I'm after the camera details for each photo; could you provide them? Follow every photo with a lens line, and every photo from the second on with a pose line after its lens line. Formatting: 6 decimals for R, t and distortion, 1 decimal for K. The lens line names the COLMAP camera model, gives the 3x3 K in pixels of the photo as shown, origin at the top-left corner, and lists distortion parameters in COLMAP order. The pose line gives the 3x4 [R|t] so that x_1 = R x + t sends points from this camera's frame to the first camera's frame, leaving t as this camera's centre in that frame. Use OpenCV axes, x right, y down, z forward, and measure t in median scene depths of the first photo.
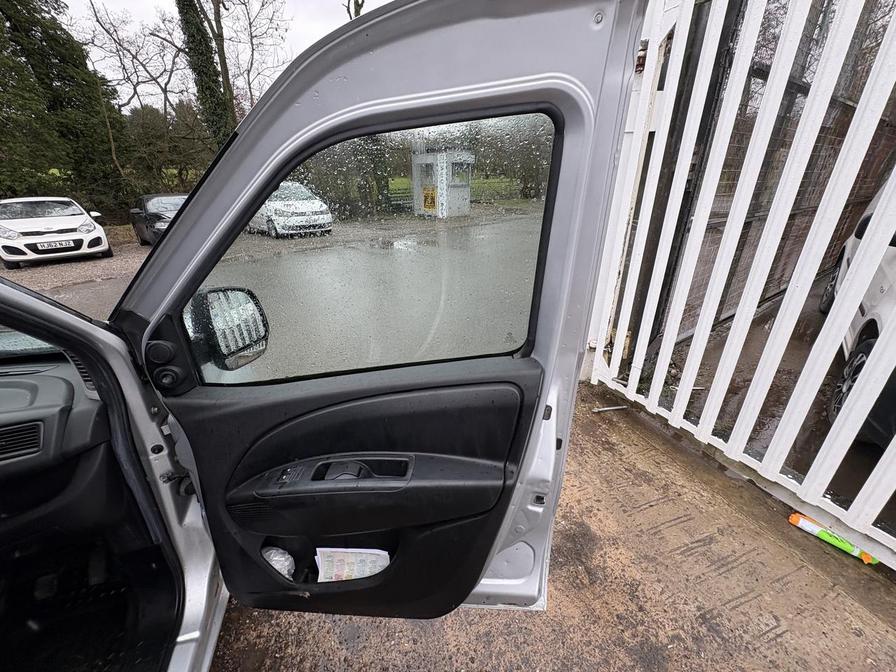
lens RADIAL K [[356.6, 0, 447.6], [0, 356.6, 330.8], [0, 0, 1]] dist [0.002229, -0.000319]
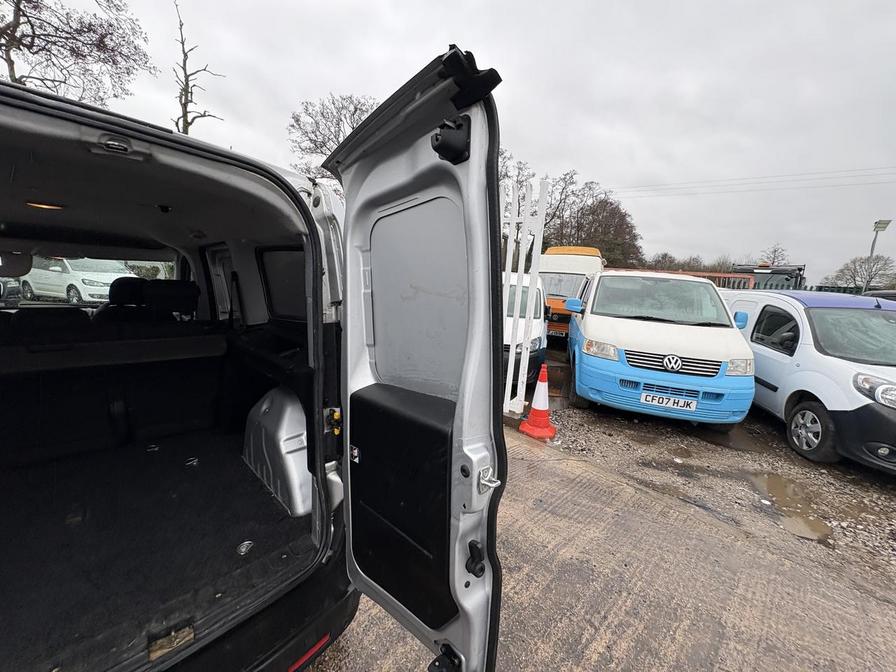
lens RADIAL K [[356.6, 0, 446.4], [0, 356.6, 335.5], [0, 0, 1]] dist [0.002229, -0.000319]
pose [[0.890370, 0.019131, 0.454835, -0.010795], [0.086994, 0.973554, -0.211247, 0.094956], [-0.446847, 0.227657, 0.865159, -0.240952]]
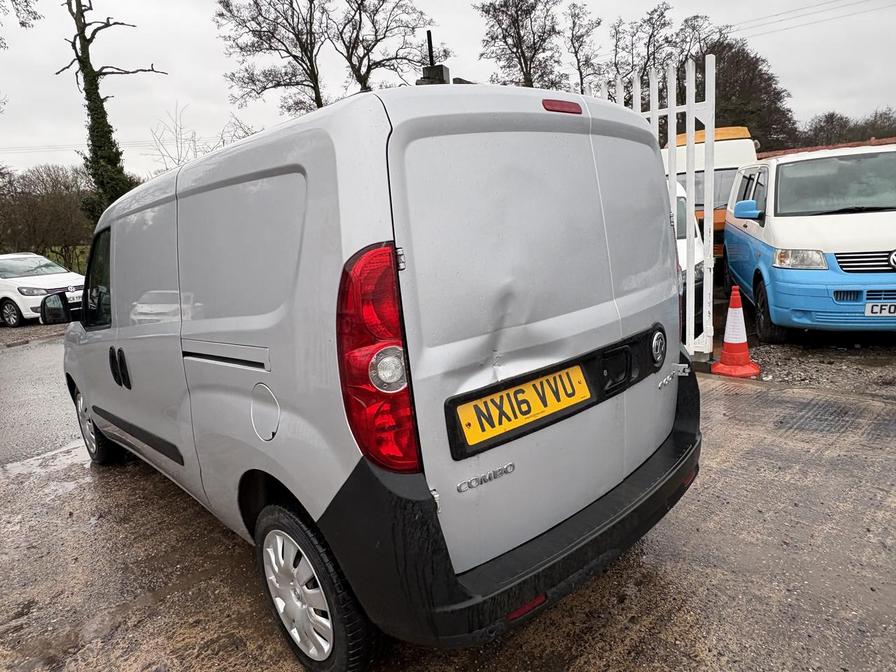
lens RADIAL K [[578.6, 0, 449.7], [0, 578.6, 330.5], [0, 0, 1]] dist [0.006931, -0.002760]
pose [[0.905372, -0.130908, 0.403937, -0.123073], [0.220514, 0.957907, -0.183815, 0.117940], [-0.362872, 0.255494, 0.896129, -0.279352]]
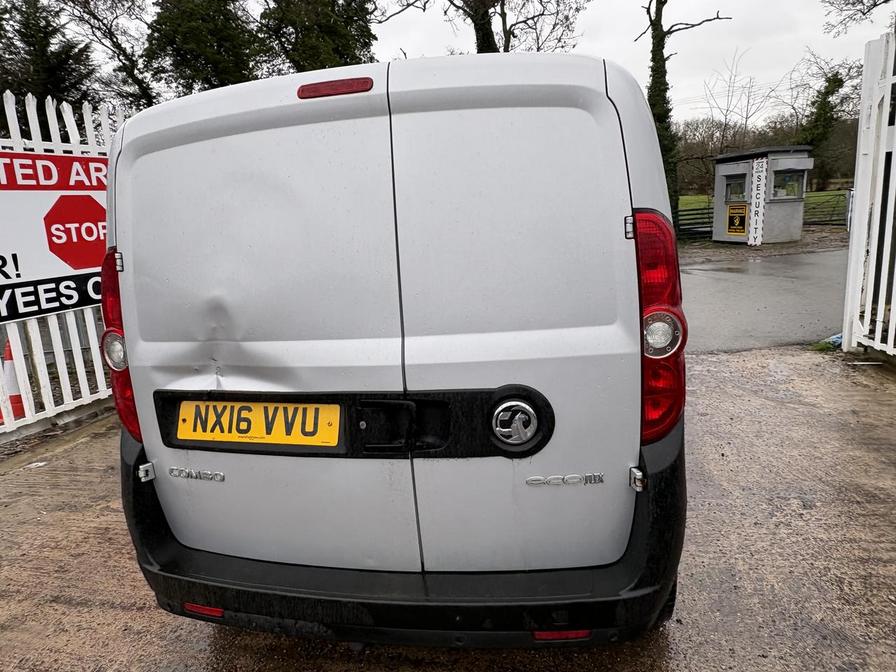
lens RADIAL K [[578.6, 0, 449.0], [0, 578.6, 331.1], [0, 0, 1]] dist [0.006931, -0.002760]
pose [[0.870660, 0.061304, -0.488050, 0.029153], [-0.146924, 0.979319, -0.139093, 0.106095], [0.469430, 0.192809, 0.861661, -0.257104]]
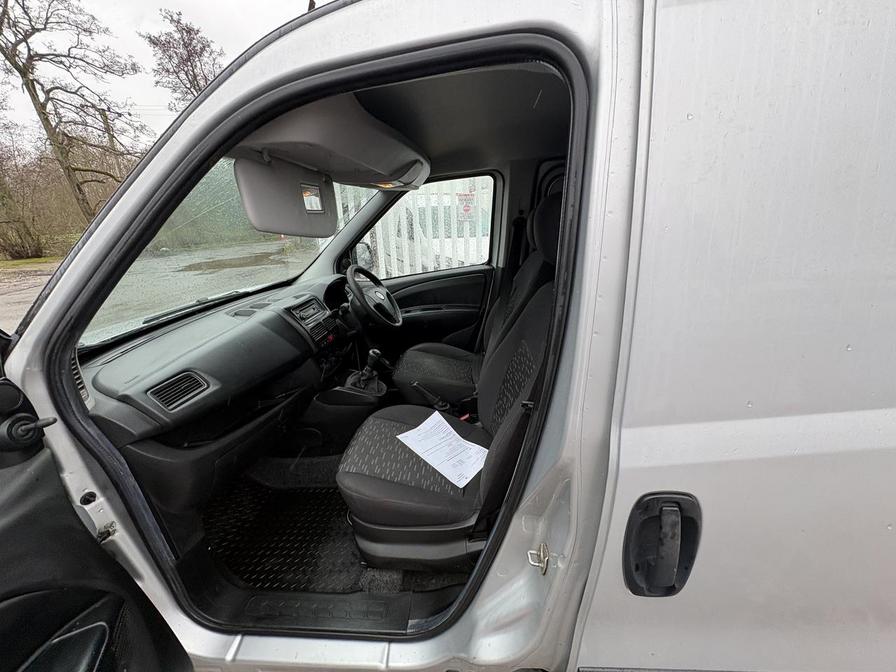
lens RADIAL K [[356.6, 0, 448.5], [0, 356.6, 336.9], [0, 0, 1]] dist [0.002229, -0.000319]
pose [[0.397019, -0.290059, 0.870771, -0.183234], [0.387276, 0.913094, 0.127582, 0.035111], [-0.832102, 0.286576, 0.474848, -0.057259]]
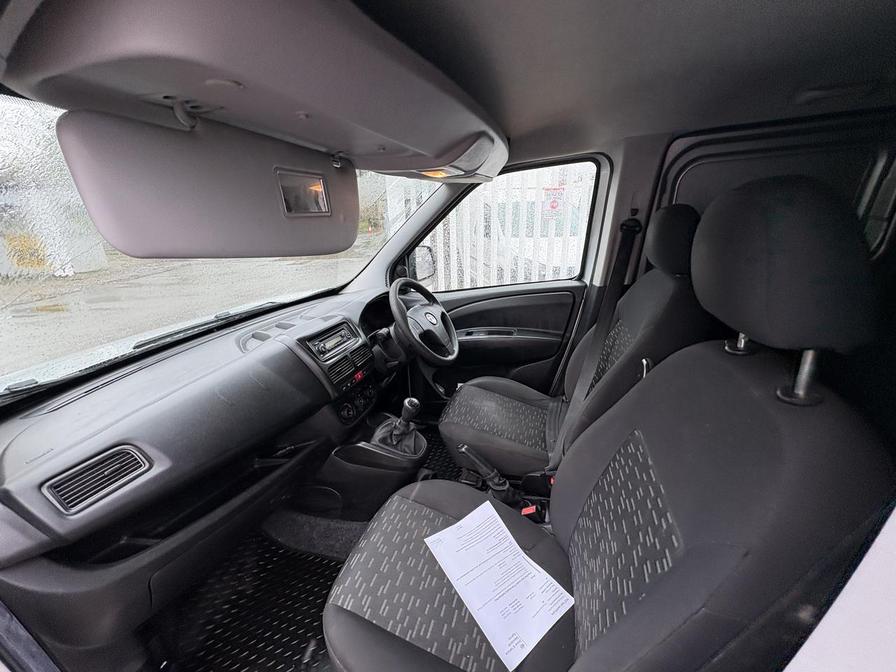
lens RADIAL K [[356.6, 0, 450.7], [0, 356.6, 335.7], [0, 0, 1]] dist [0.002229, -0.000319]
pose [[0.584212, -0.261460, 0.768333, -0.153030], [0.335927, 0.939688, 0.064344, 0.028585], [-0.738816, 0.220513, 0.636808, -0.047040]]
